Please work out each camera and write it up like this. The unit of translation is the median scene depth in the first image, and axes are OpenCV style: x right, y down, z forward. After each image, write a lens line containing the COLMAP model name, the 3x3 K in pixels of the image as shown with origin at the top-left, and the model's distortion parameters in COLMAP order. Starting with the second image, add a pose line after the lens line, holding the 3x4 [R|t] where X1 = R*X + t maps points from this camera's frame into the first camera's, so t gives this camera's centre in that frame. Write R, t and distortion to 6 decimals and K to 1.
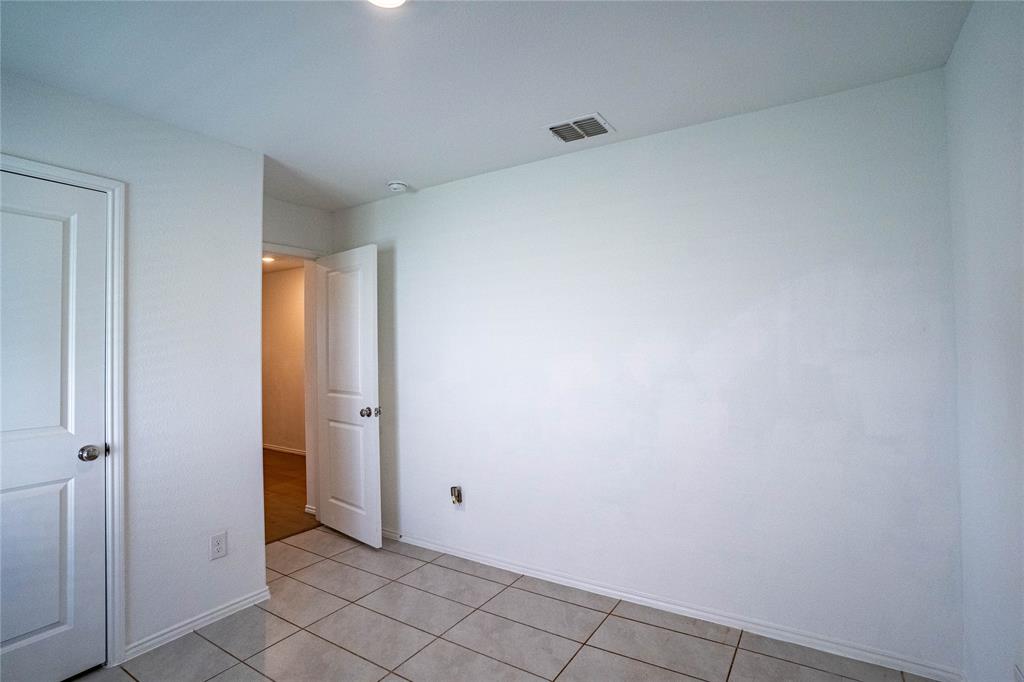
lens RADIAL K [[502.2, 0, 513.7], [0, 502.2, 336.7], [0, 0, 1]] dist [-0.088441, 0.042112]
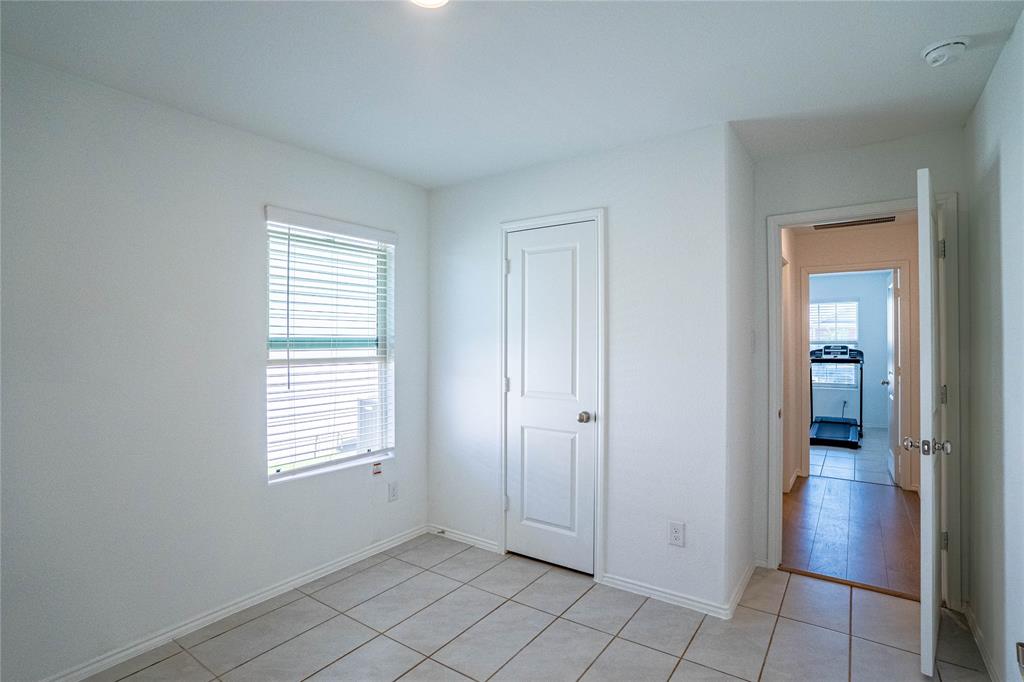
lens RADIAL K [[502.2, 0, 513.7], [0, 502.2, 336.7], [0, 0, 1]] dist [-0.088441, 0.042112]
pose [[-0.045574, 0.003793, -0.998954, 0.538407], [0.023475, 0.999721, 0.002725, 0.007483], [0.998685, -0.023326, -0.045651, 0.877056]]
